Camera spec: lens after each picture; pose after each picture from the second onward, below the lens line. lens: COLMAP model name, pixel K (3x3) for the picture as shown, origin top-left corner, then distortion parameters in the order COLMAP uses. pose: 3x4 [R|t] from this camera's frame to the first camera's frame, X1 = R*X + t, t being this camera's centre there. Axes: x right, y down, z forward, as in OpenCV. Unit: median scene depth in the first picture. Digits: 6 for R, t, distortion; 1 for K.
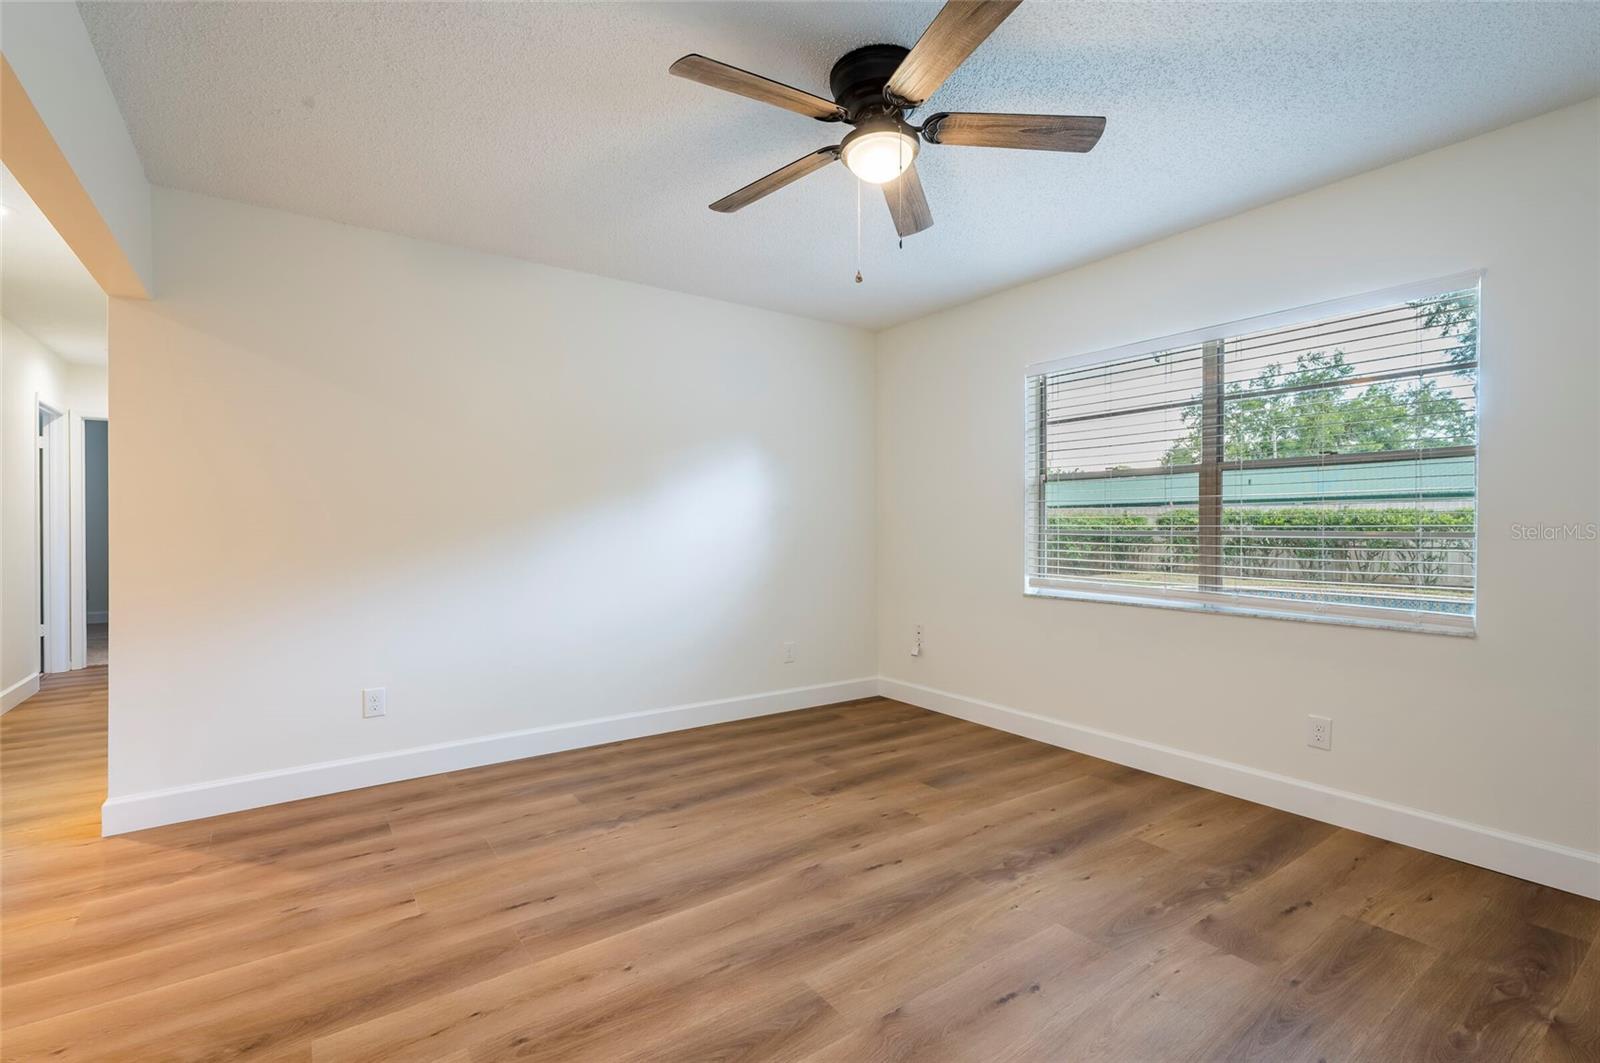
lens RADIAL K [[725.1, 0, 816.5], [0, 725.1, 531.2], [0, 0, 1]] dist [-0.003809, 0.000266]
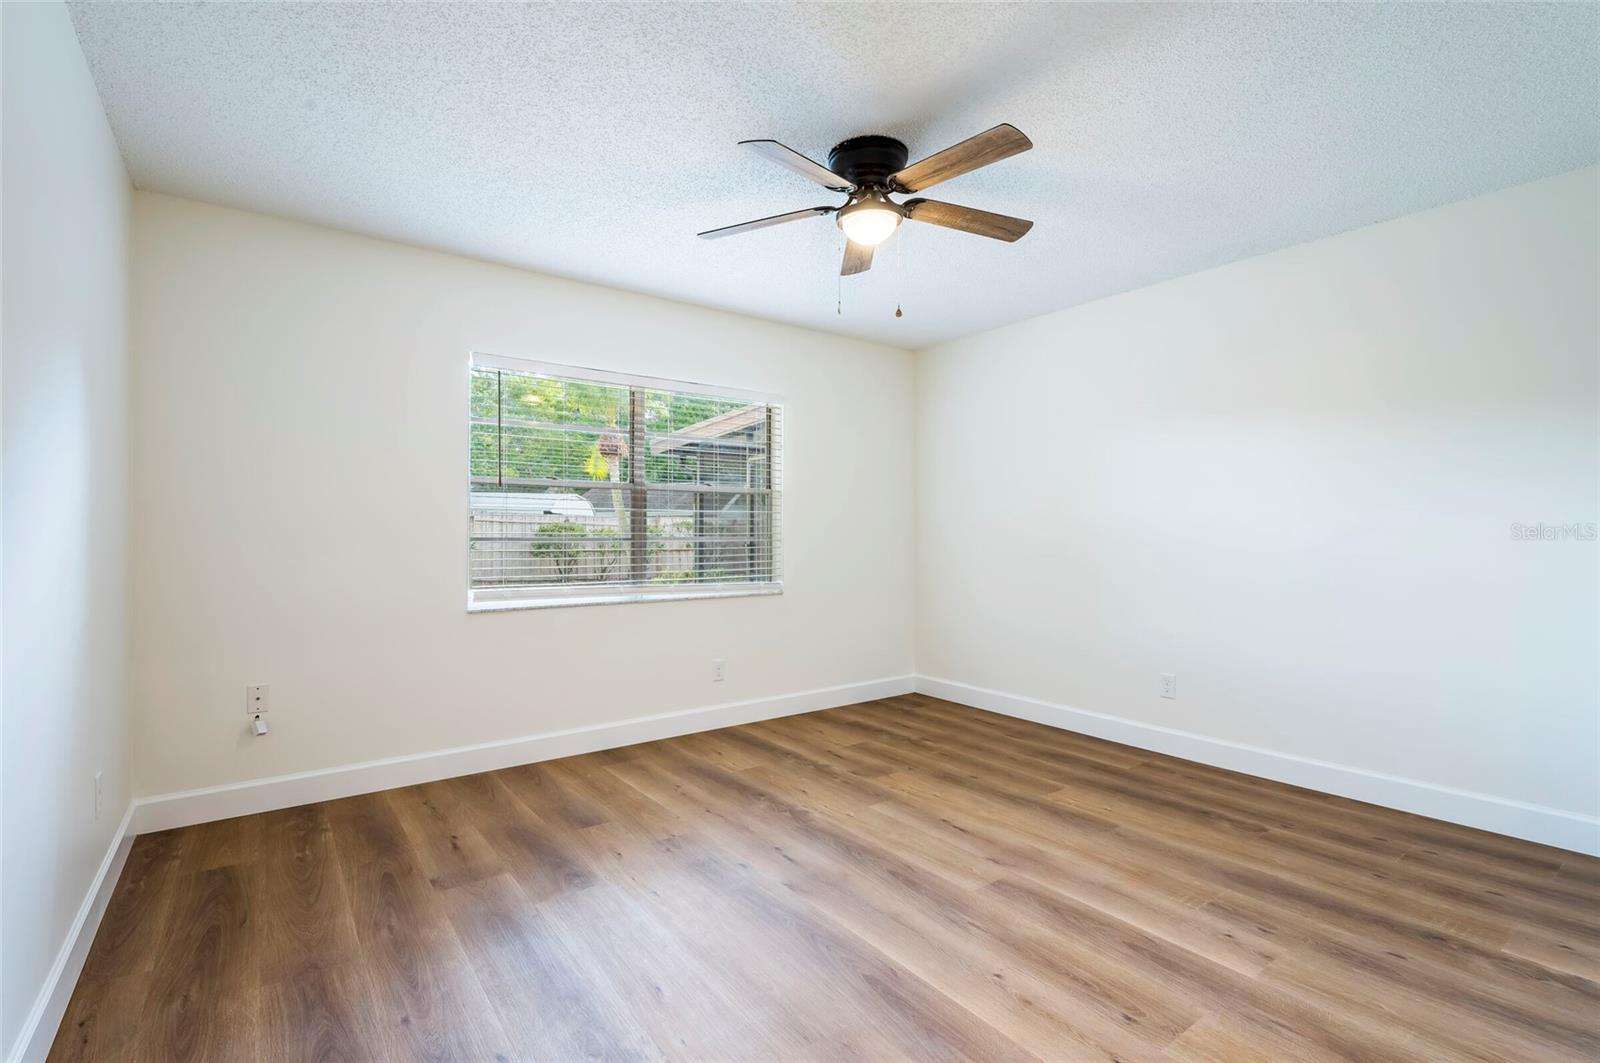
lens RADIAL K [[725.1, 0, 811.9], [0, 725.1, 531.9], [0, 0, 1]] dist [-0.003809, 0.000266]
pose [[-0.019783, 0.000436, 0.999804, -0.838850], [0.005837, 0.999983, -0.000321, -0.009131], [-0.999787, 0.005829, -0.019785, 0.848545]]
